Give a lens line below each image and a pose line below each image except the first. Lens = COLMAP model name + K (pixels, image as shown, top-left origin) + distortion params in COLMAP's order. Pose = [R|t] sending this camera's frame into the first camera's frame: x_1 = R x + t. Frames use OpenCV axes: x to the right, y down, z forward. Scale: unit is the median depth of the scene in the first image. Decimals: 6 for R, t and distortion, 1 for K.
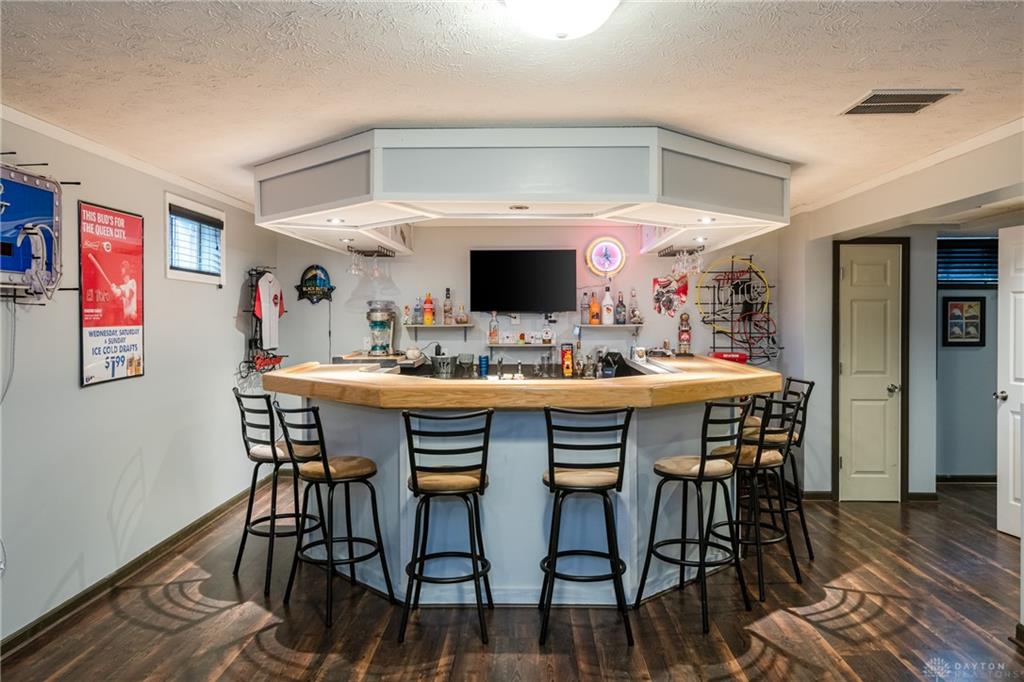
lens RADIAL K [[757.6, 0, 517.1], [0, 757.6, 324.2], [0, 0, 1]] dist [0.025208, -0.008137]
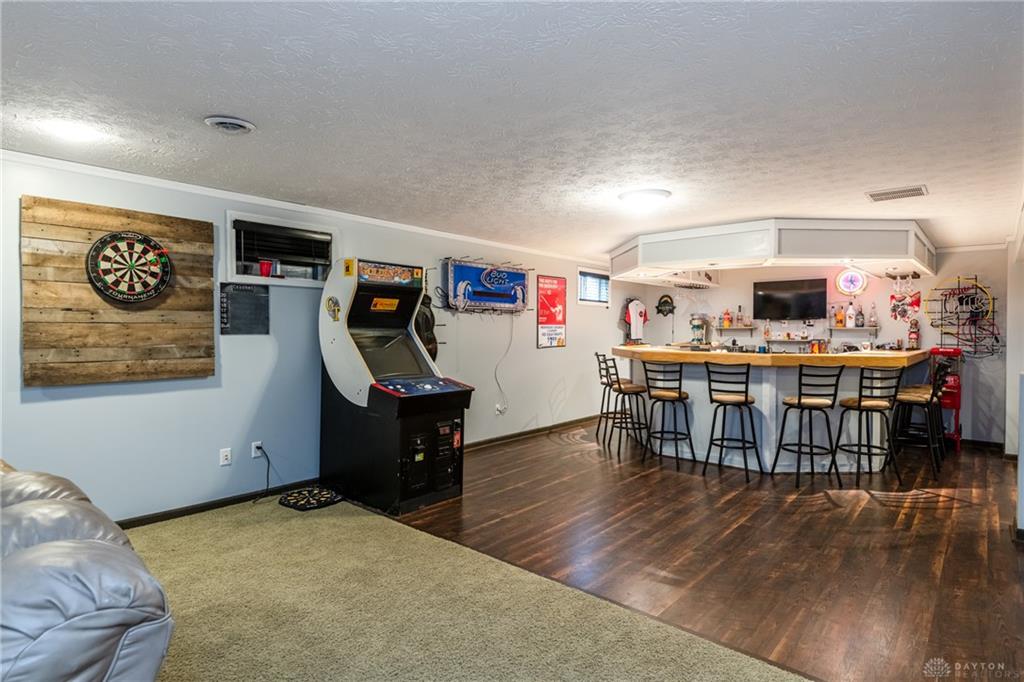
lens RADIAL K [[541.8, 0, 512.0], [0, 541.8, 341.0], [0, 0, 1]] dist [0.023093, -0.014608]
pose [[0.765268, 0.018443, -0.643448, 0.306790], [-0.011171, 0.999819, 0.015372, 0.018442], [0.643615, -0.004576, 0.765336, -0.255103]]
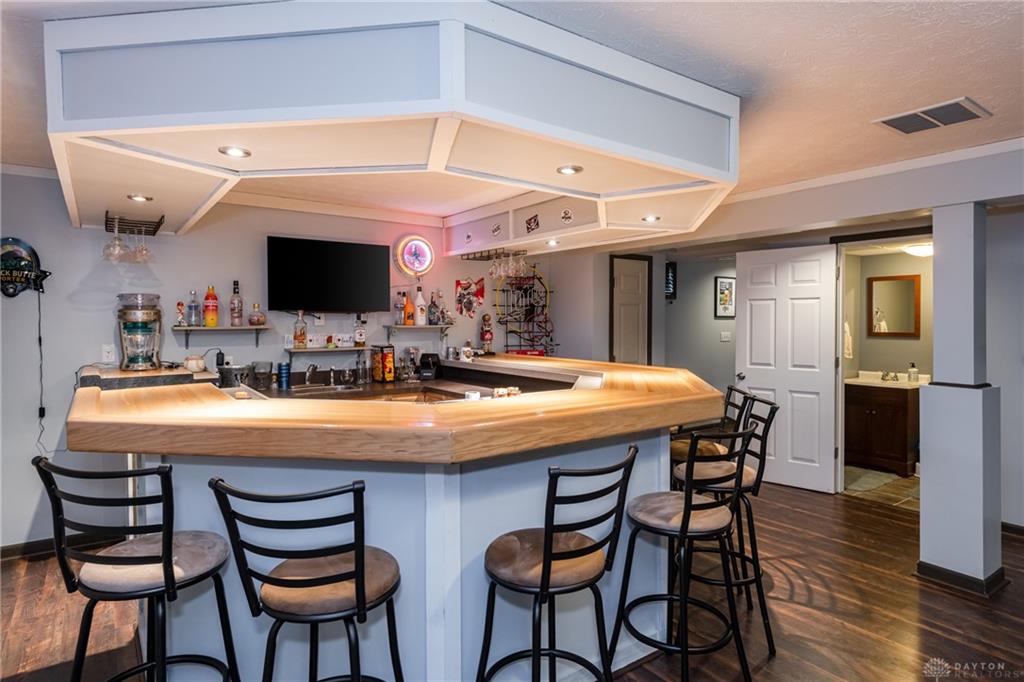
lens RADIAL K [[571.3, 0, 524.5], [0, 571.3, 329.0], [0, 0, 1]] dist [0.042321, -0.026643]
pose [[0.792449, -0.008849, 0.609875, -0.227798], [0.005369, 0.999957, 0.007533, 0.000396], [-0.609915, -0.002694, 0.792462, 0.338253]]
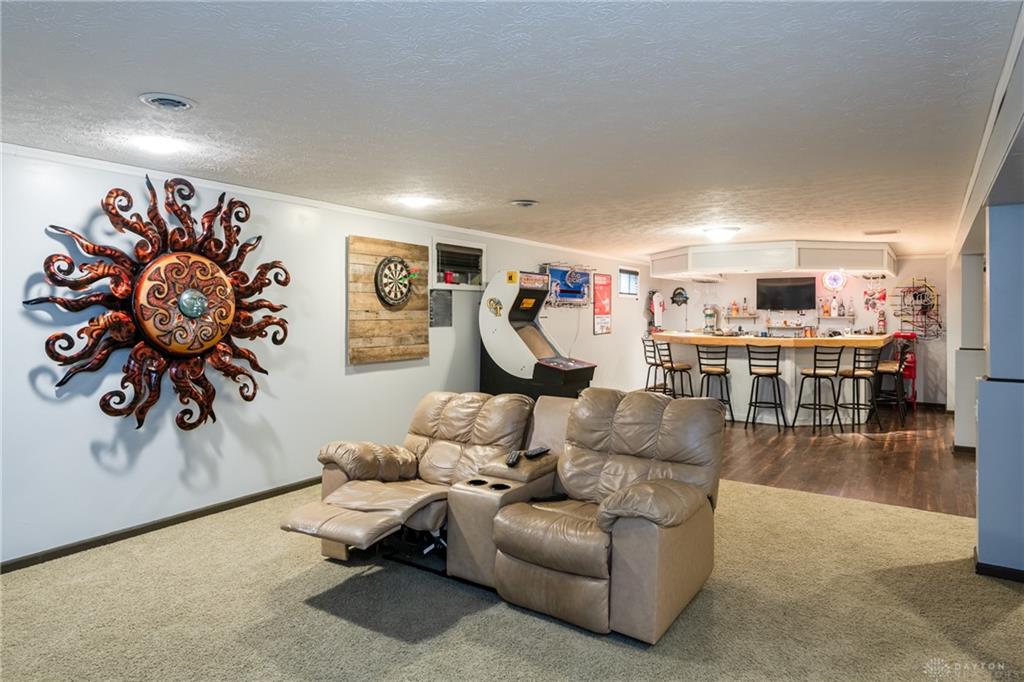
lens RADIAL K [[626.2, 0, 507.6], [0, 626.2, 319.4], [0, 0, 1]] dist [0.001726, -0.000860]
pose [[0.839966, 0.009295, -0.542560, 0.286036], [-0.008081, 0.999957, 0.004620, 0.007091], [0.542580, 0.000504, 0.840004, -0.744671]]
